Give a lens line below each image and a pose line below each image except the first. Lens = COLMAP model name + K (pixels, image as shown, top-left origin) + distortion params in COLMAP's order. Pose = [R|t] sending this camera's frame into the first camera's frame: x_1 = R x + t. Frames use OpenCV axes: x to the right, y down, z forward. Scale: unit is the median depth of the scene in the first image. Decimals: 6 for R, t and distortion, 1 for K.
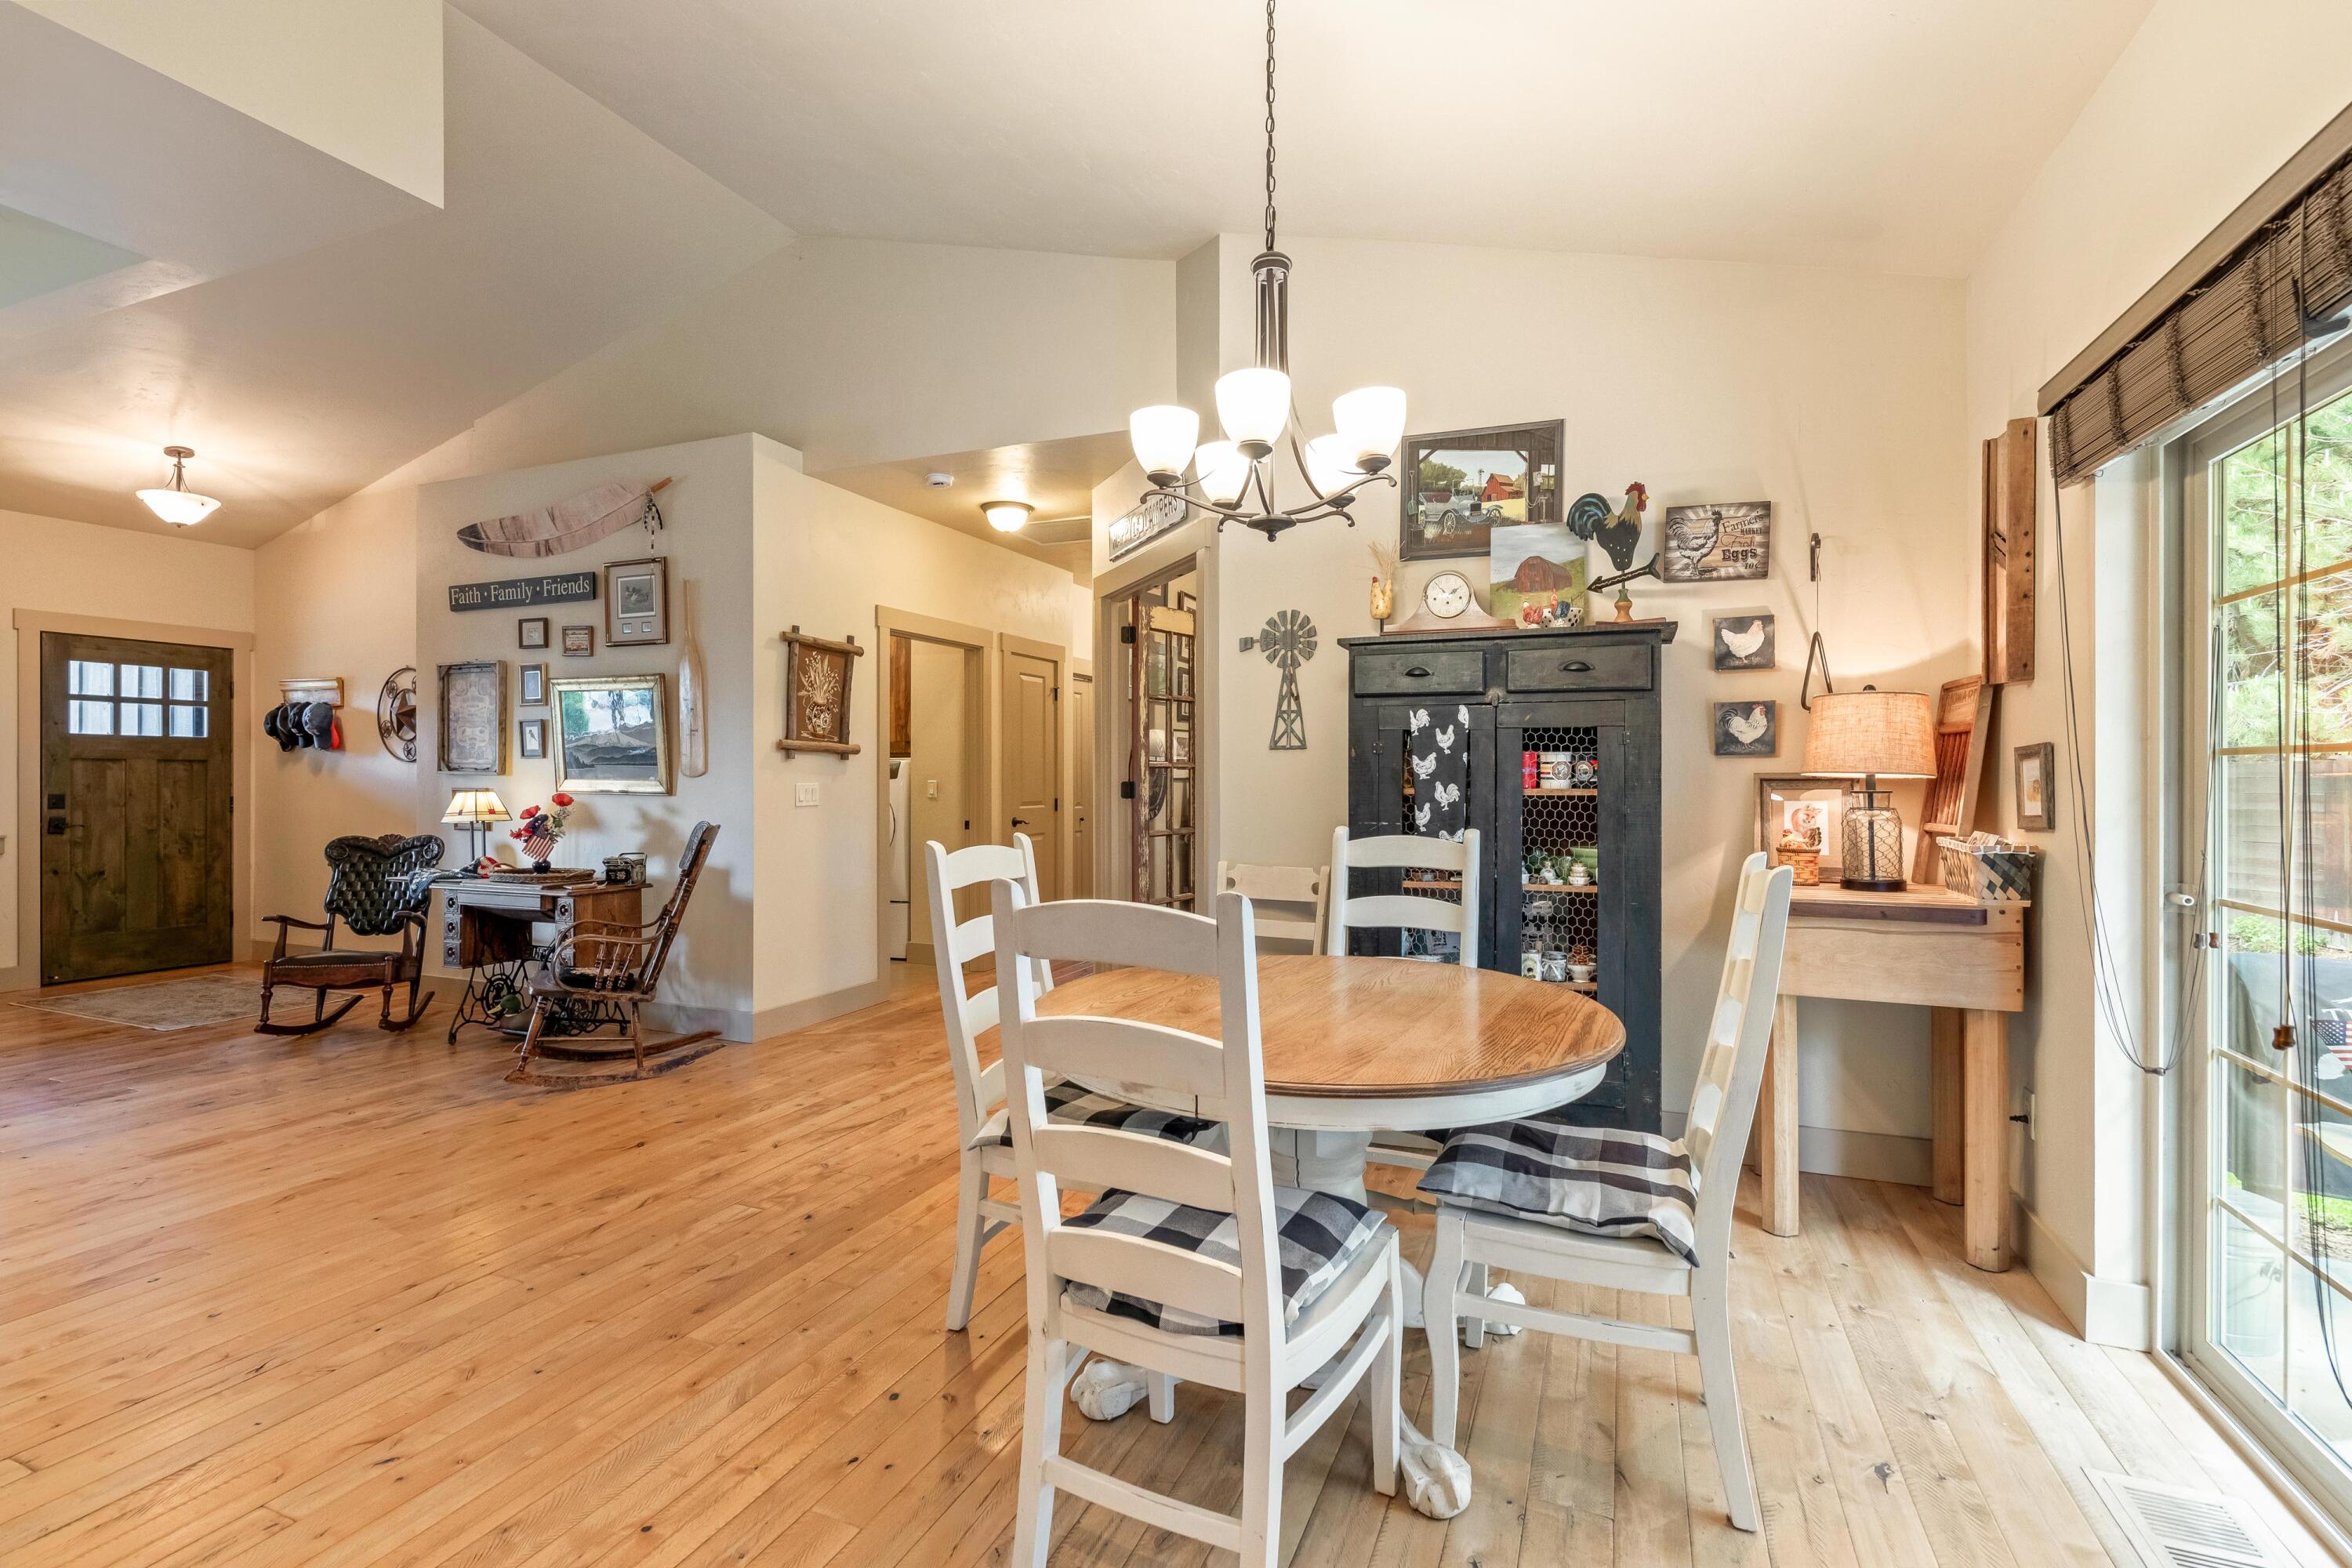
lens RADIAL K [[1053.4, 0, 1164.7], [0, 1053.4, 780.8], [0, 0, 1]] dist [-0.000351, 0.000640]
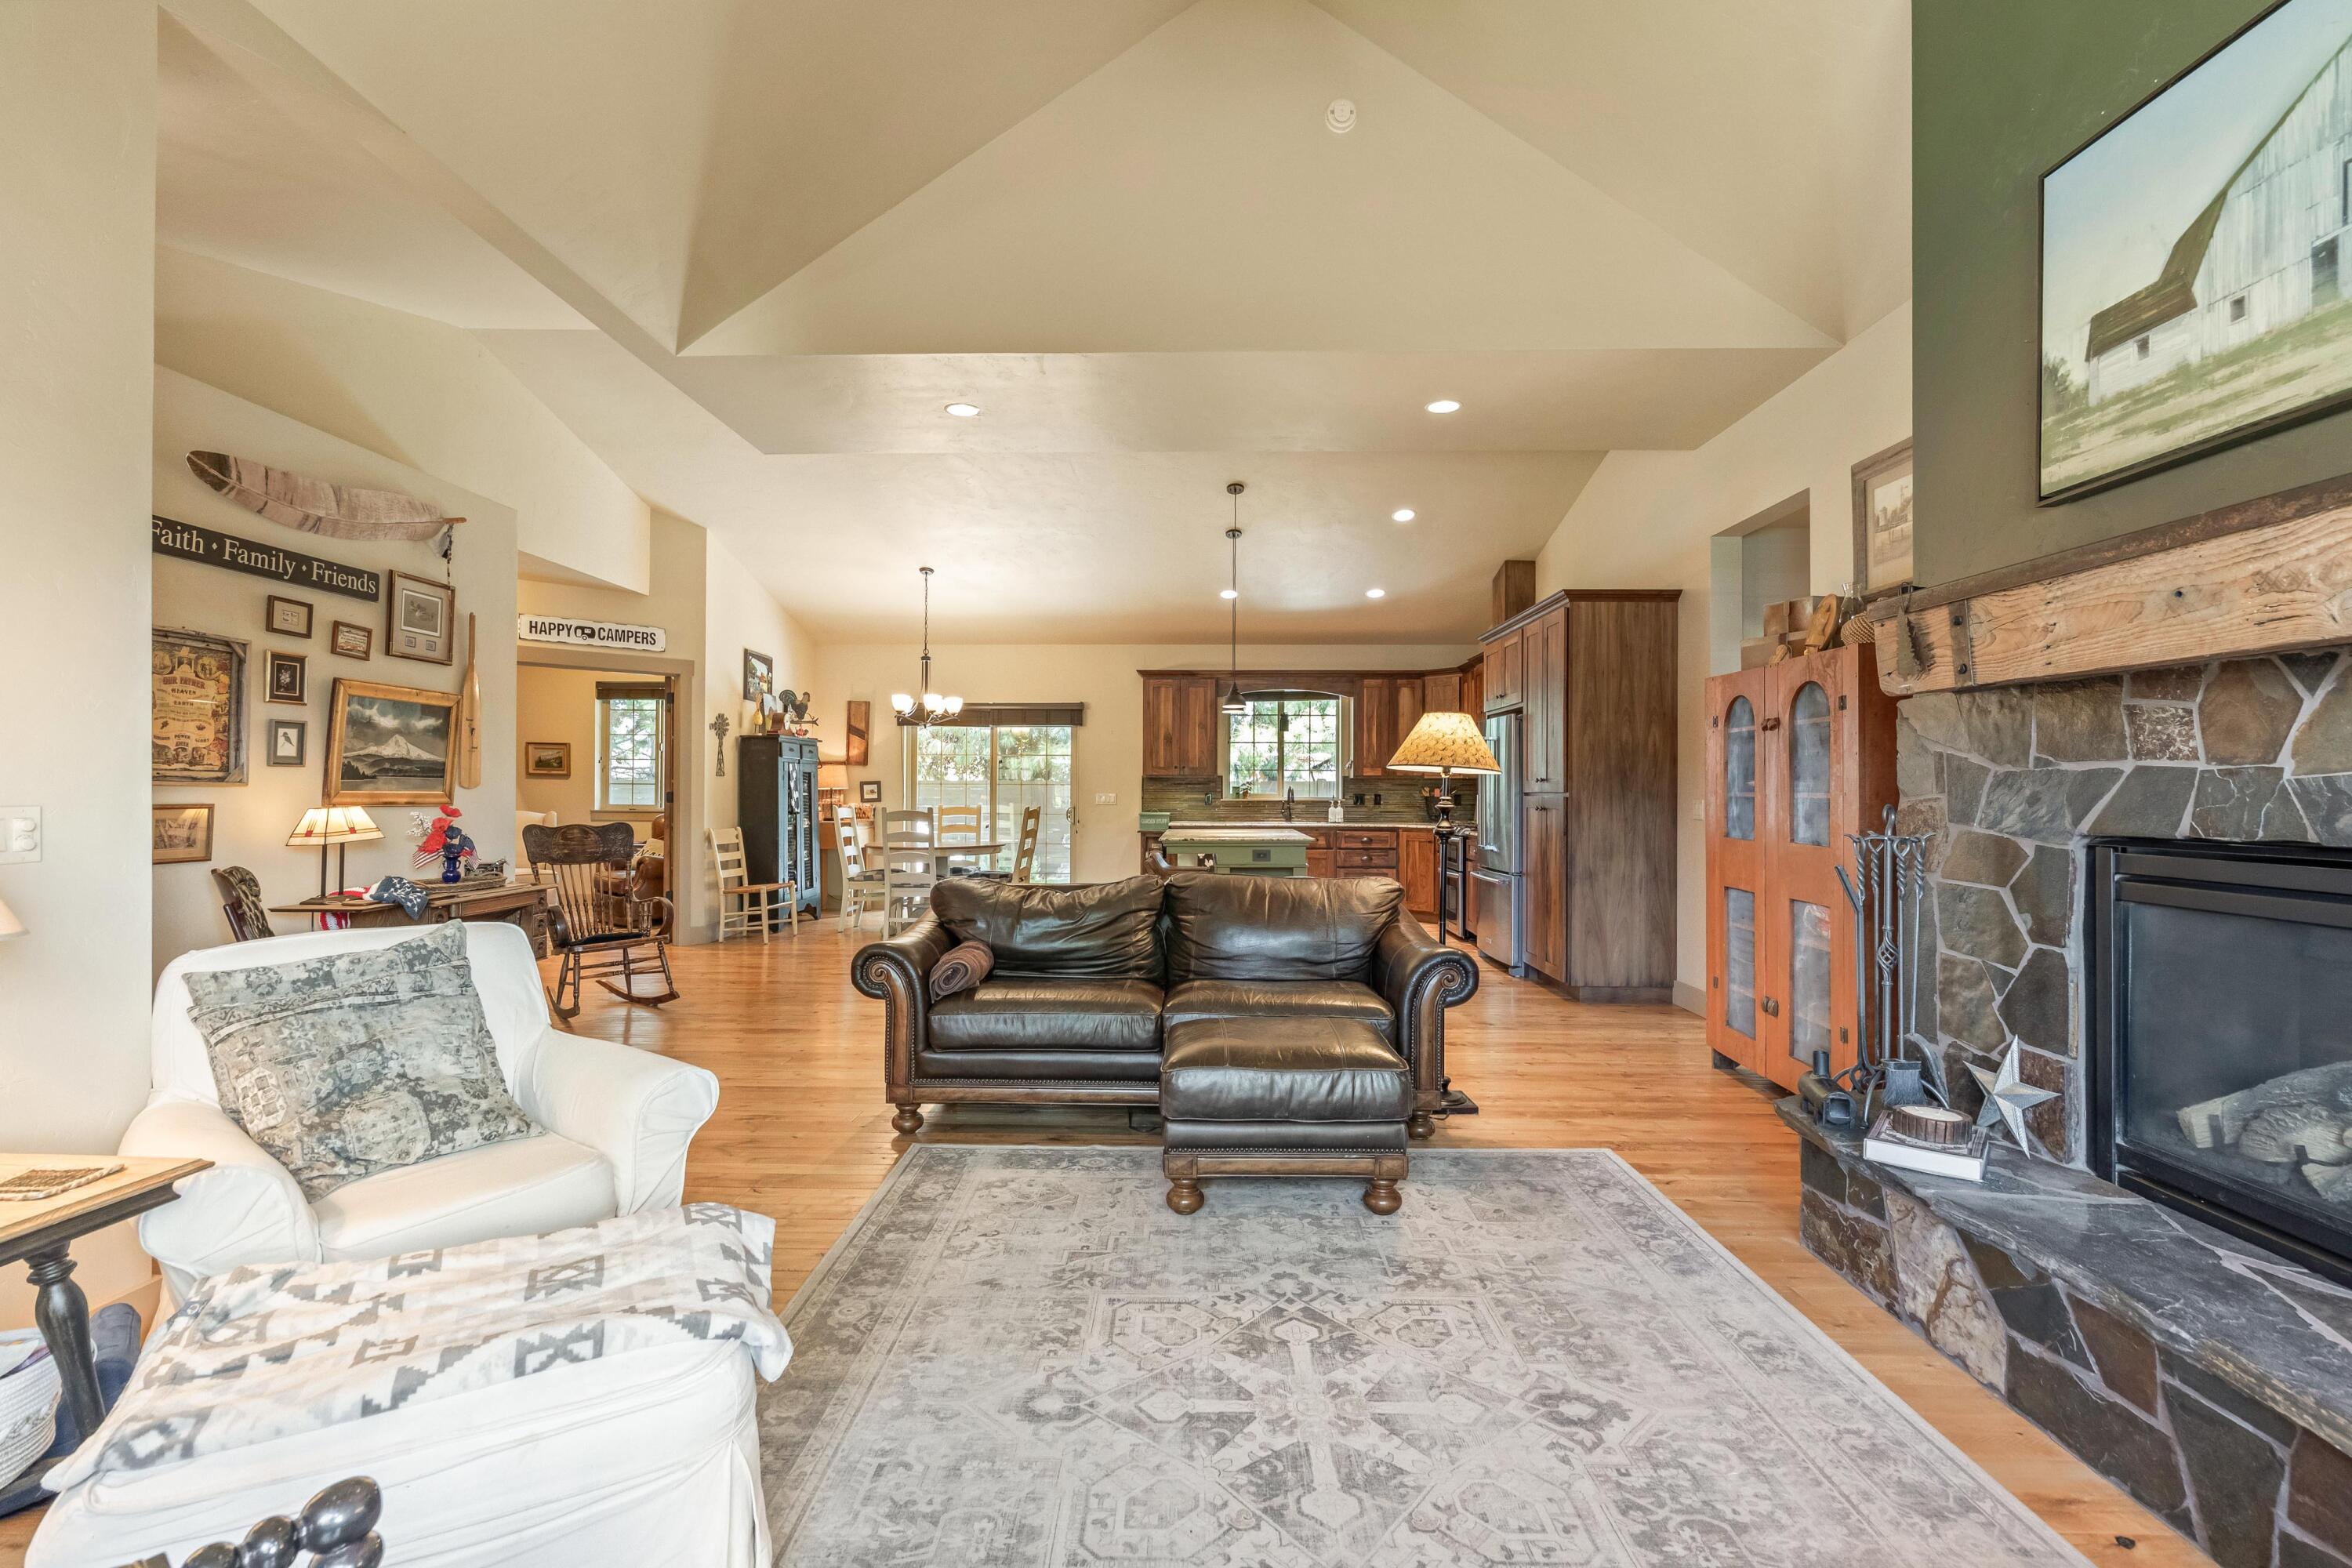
lens RADIAL K [[1053.4, 0, 1180.4], [0, 1053.4, 779.5], [0, 0, 1]] dist [-0.000351, 0.000640]
pose [[-0.358694, 0.005903, 0.933437, -1.397492], [-0.004622, 0.999957, -0.008100, -0.006449], [-0.933444, -0.007220, -0.358651, 0.546879]]
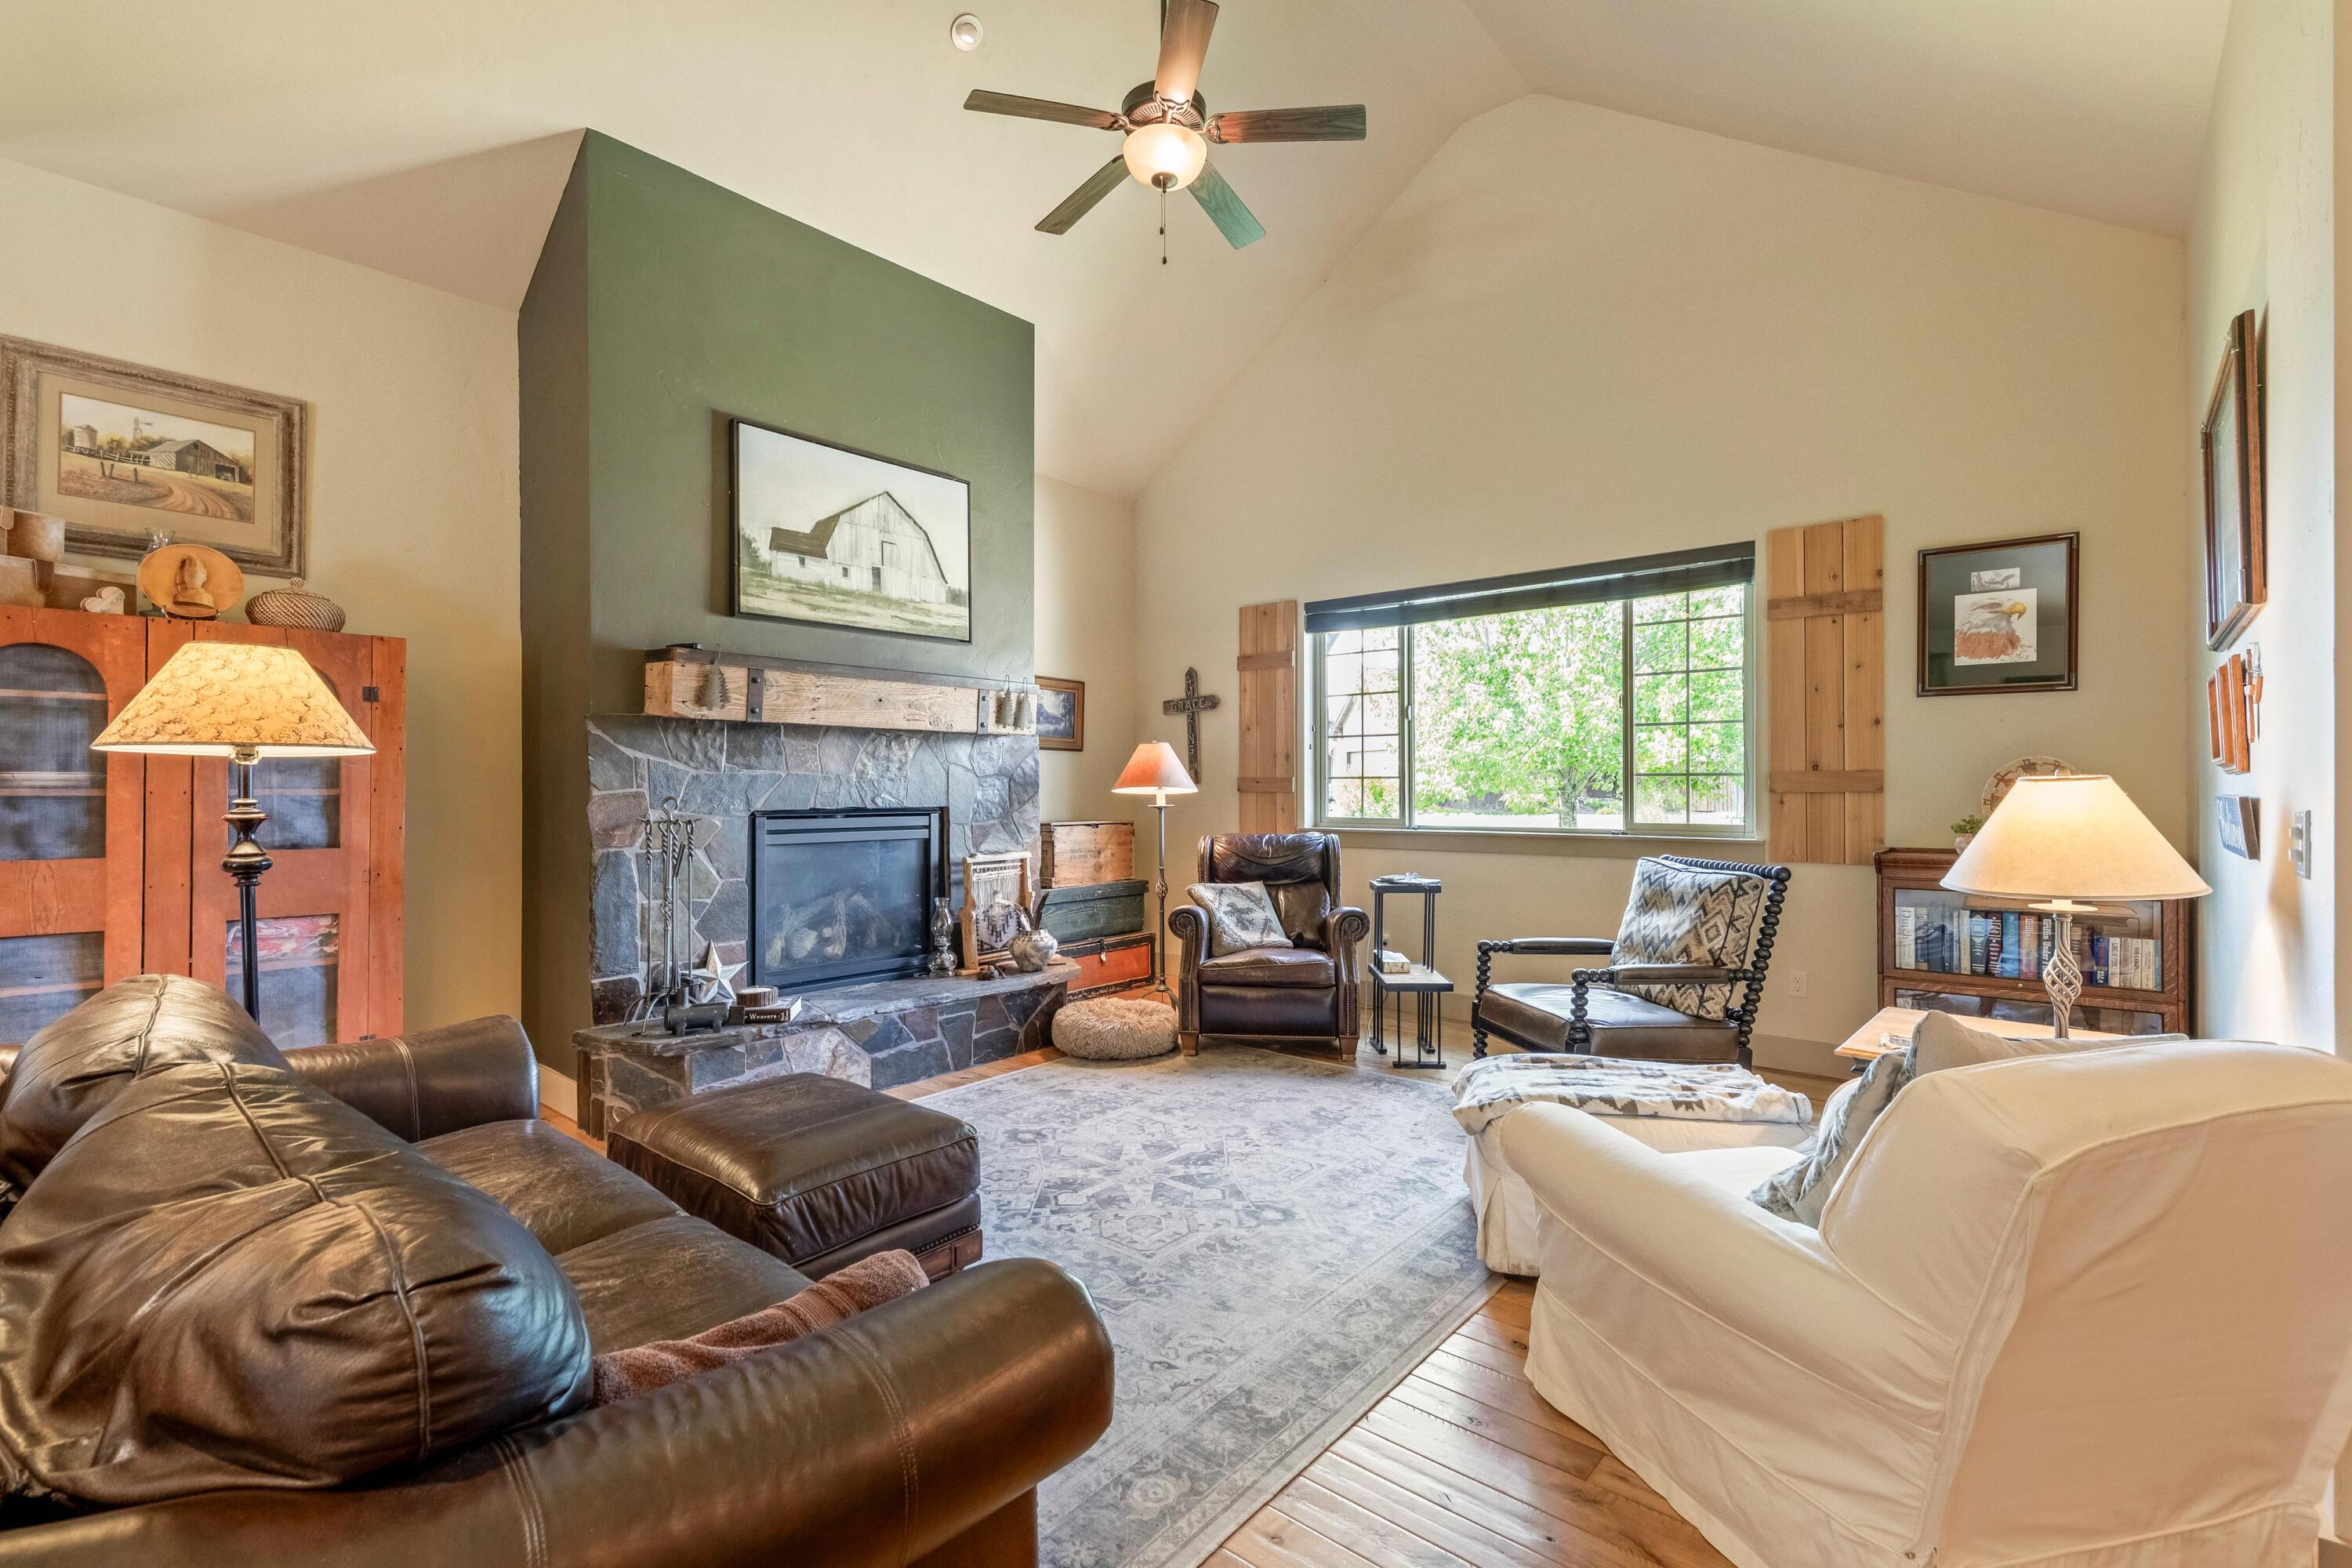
lens RADIAL K [[1053.4, 0, 1169.6], [0, 1053.4, 785.0], [0, 0, 1]] dist [-0.000351, 0.000640]
pose [[-0.317025, -0.002965, -0.948412, -0.600161], [0.000154, 0.999995, -0.003178, -0.005411], [0.948417, -0.001154, -0.317023, 0.572783]]
